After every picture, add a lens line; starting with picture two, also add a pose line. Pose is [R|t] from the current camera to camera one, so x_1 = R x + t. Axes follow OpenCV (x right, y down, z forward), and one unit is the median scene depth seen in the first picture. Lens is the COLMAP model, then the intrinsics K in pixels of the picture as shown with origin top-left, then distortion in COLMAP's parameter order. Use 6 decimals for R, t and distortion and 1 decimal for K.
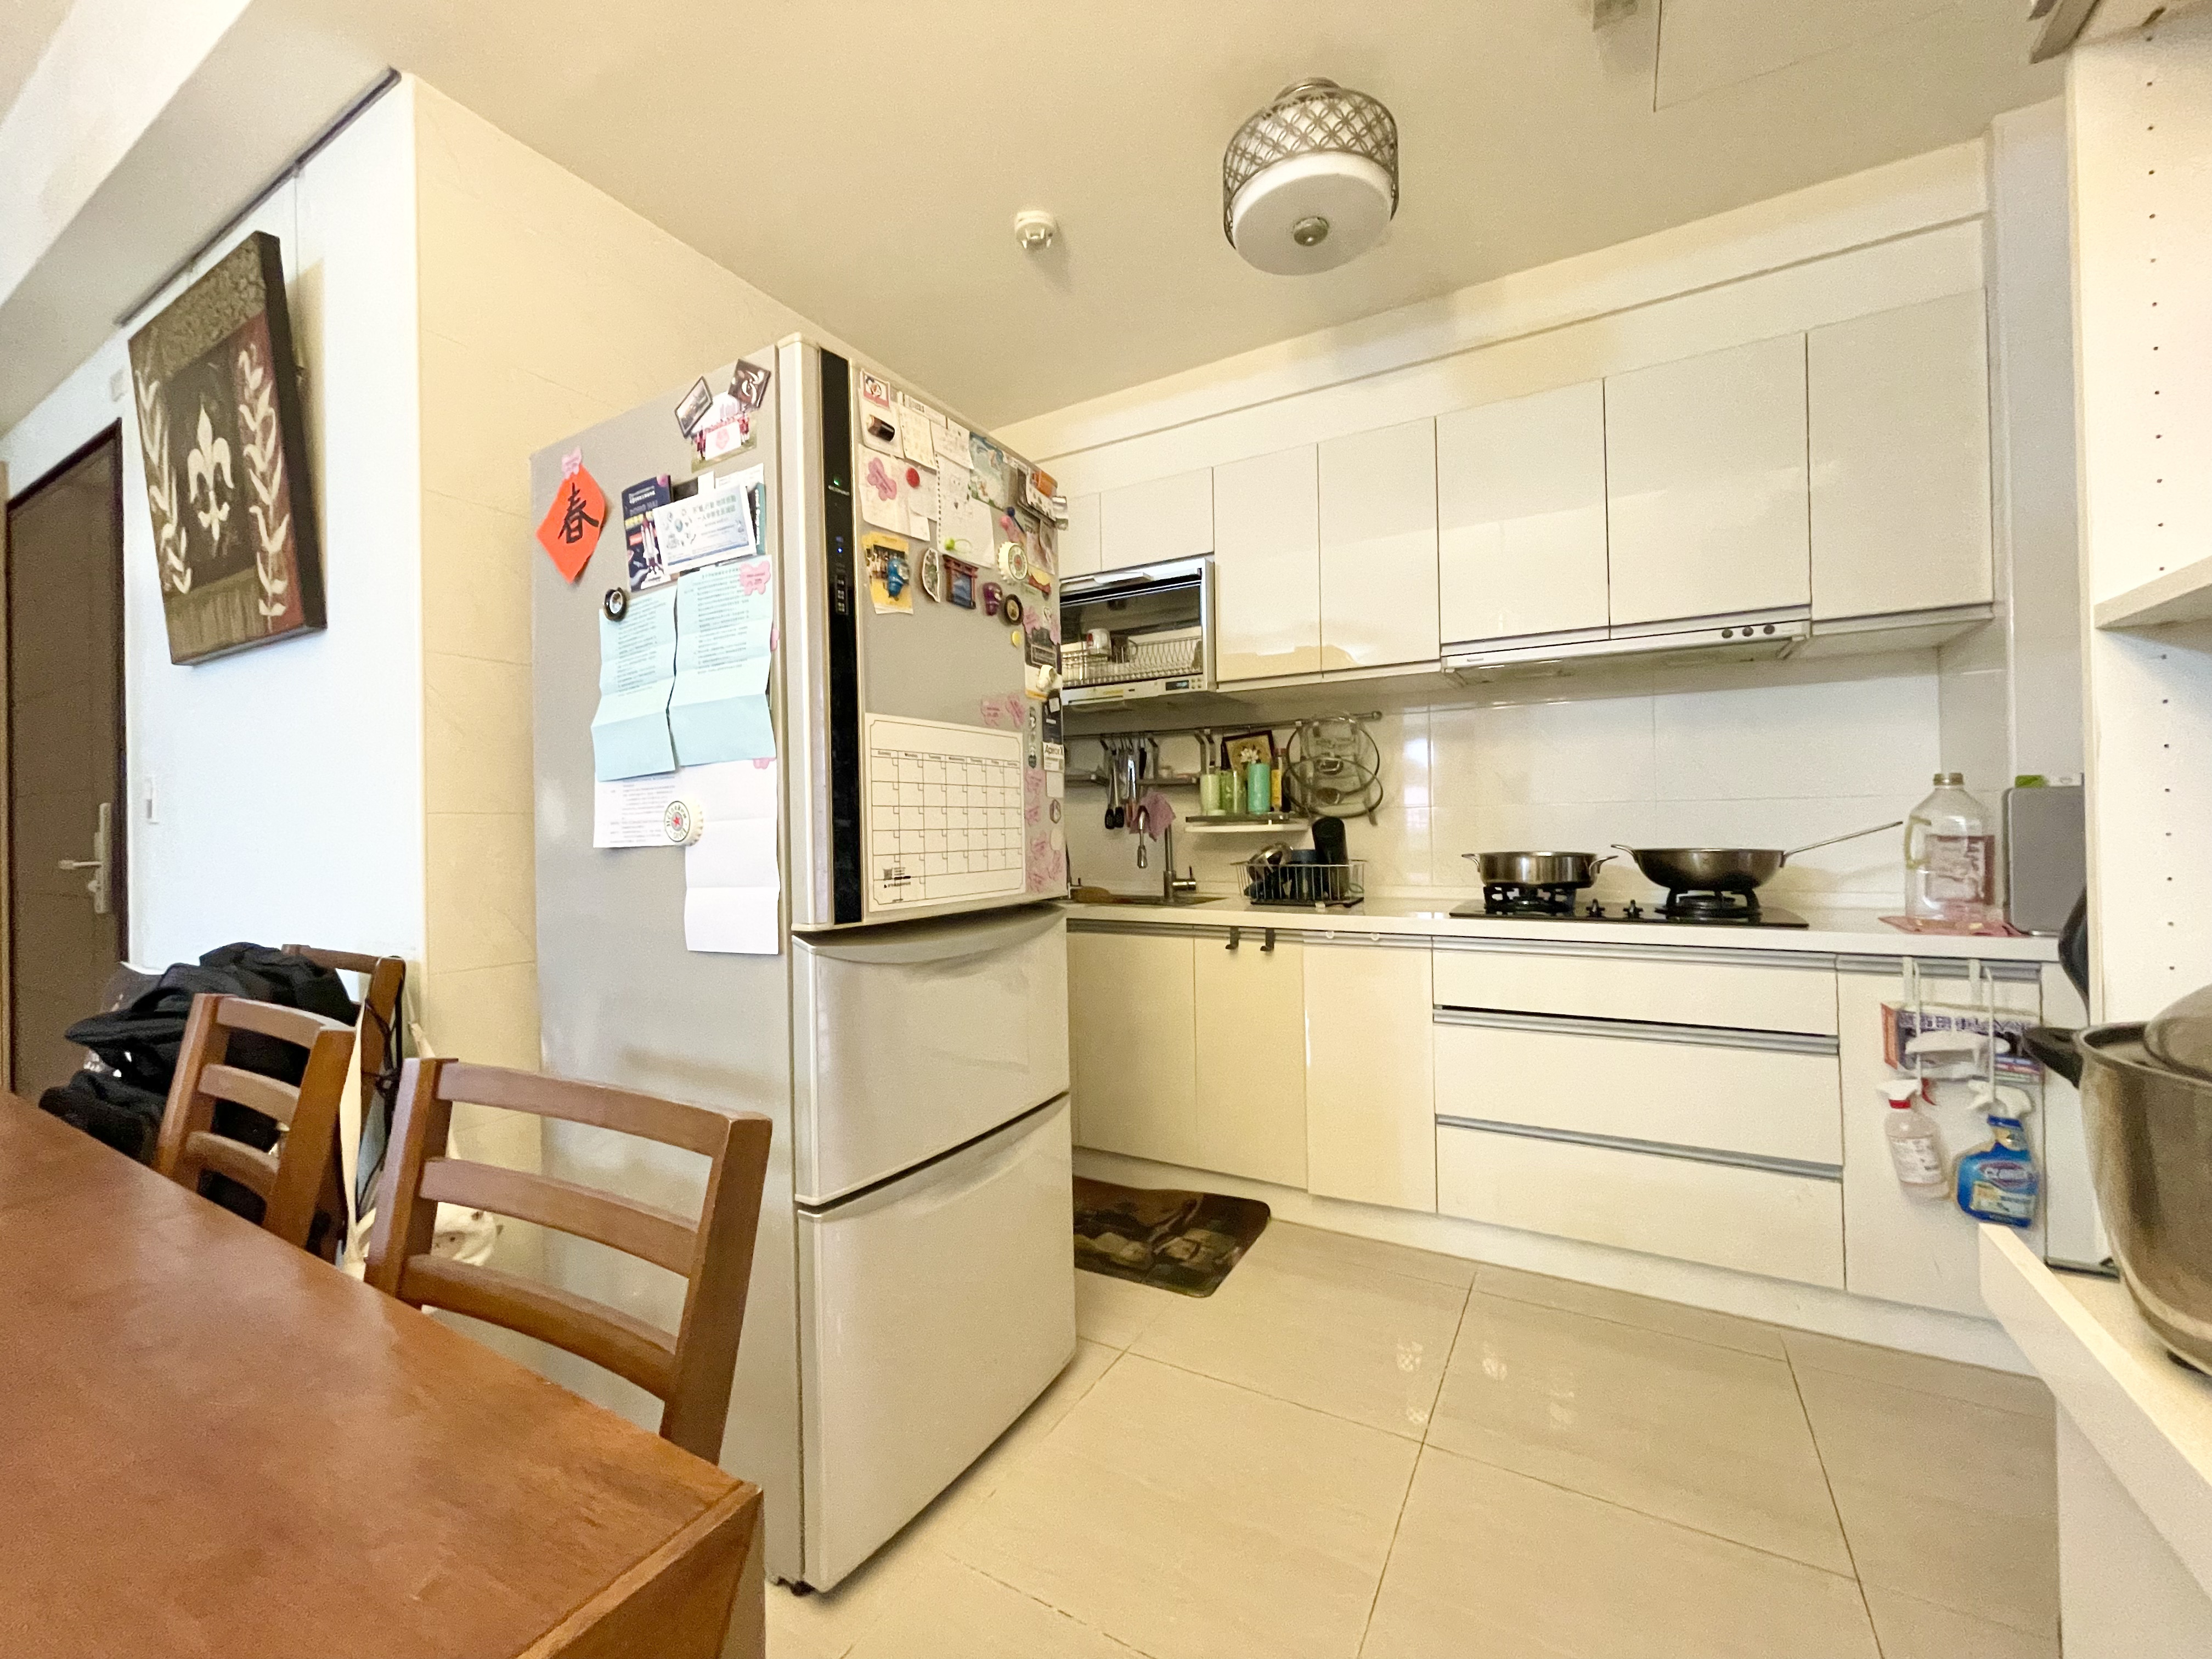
lens RADIAL K [[894.8, 0, 1102.5], [0, 894.8, 817.6], [0, 0, 1]] dist [-0.002629, 0.000691]
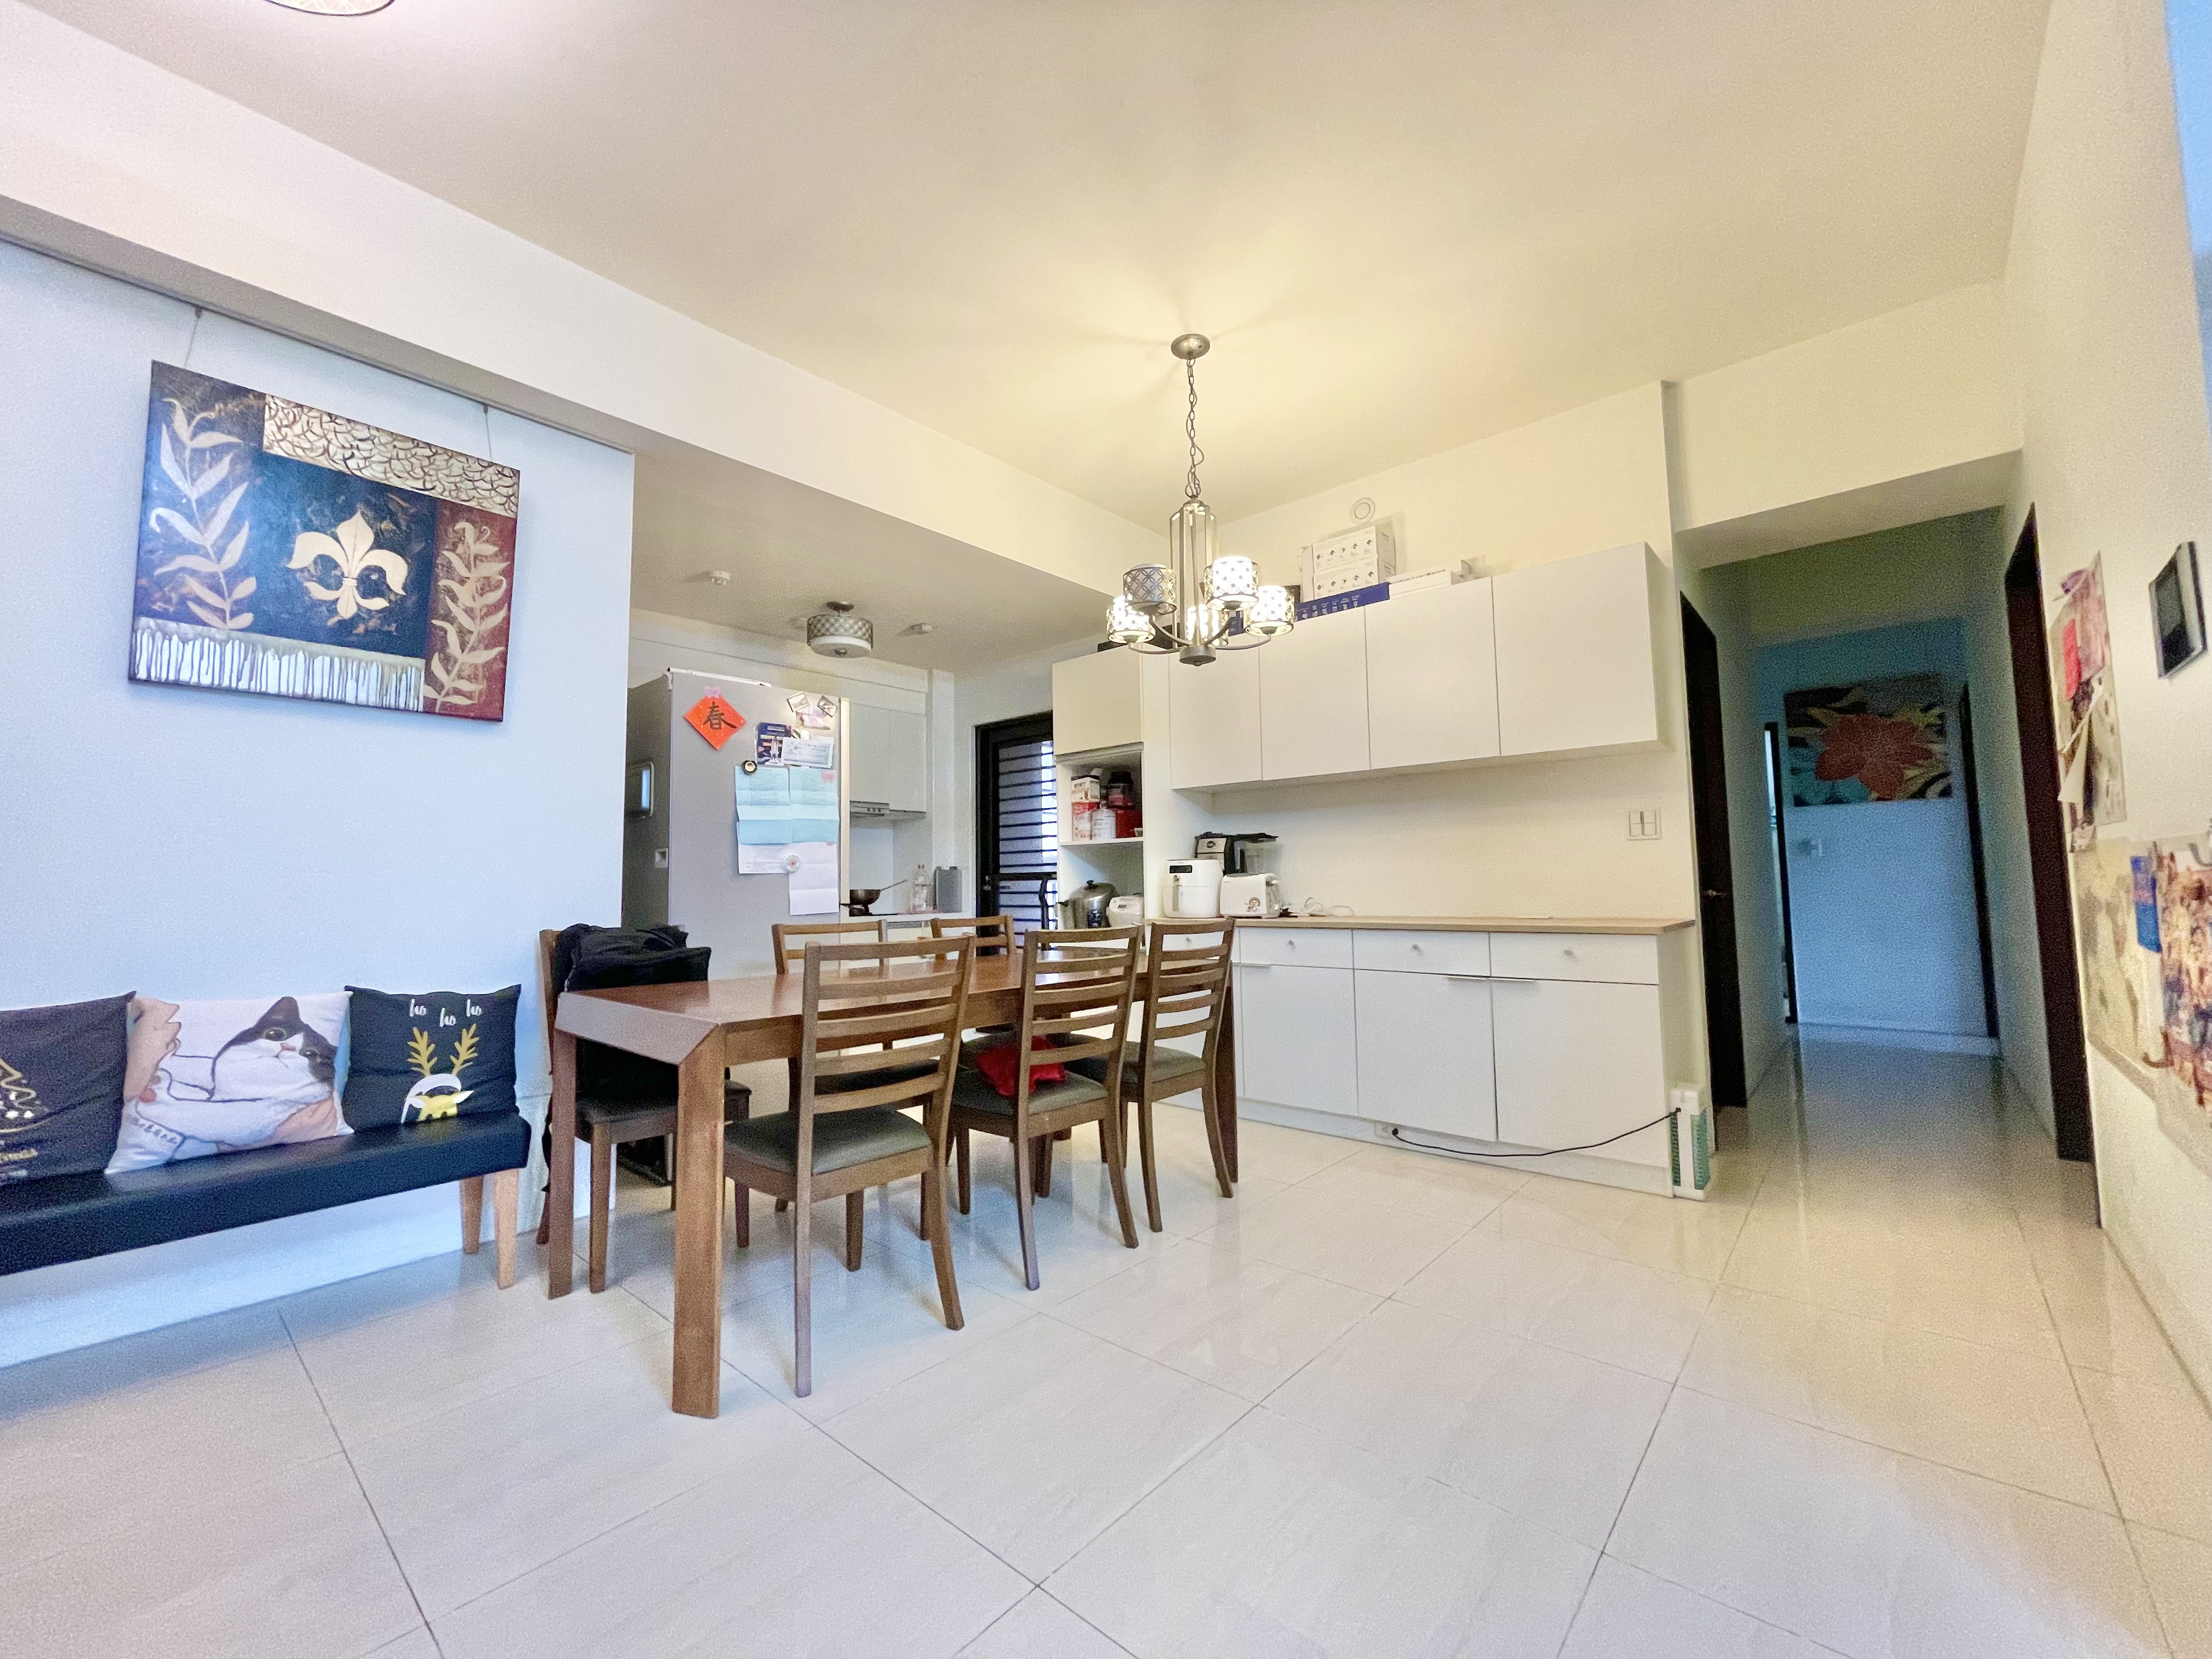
lens RADIAL K [[894.8, 0, 1103.5], [0, 894.8, 831.5], [0, 0, 1]] dist [-0.002629, 0.000691]
pose [[0.198159, 0.075982, 0.977220, -2.561022], [0.009430, 0.996797, -0.079417, 0.111544], [-0.980124, 0.024952, 0.196808, -0.319217]]
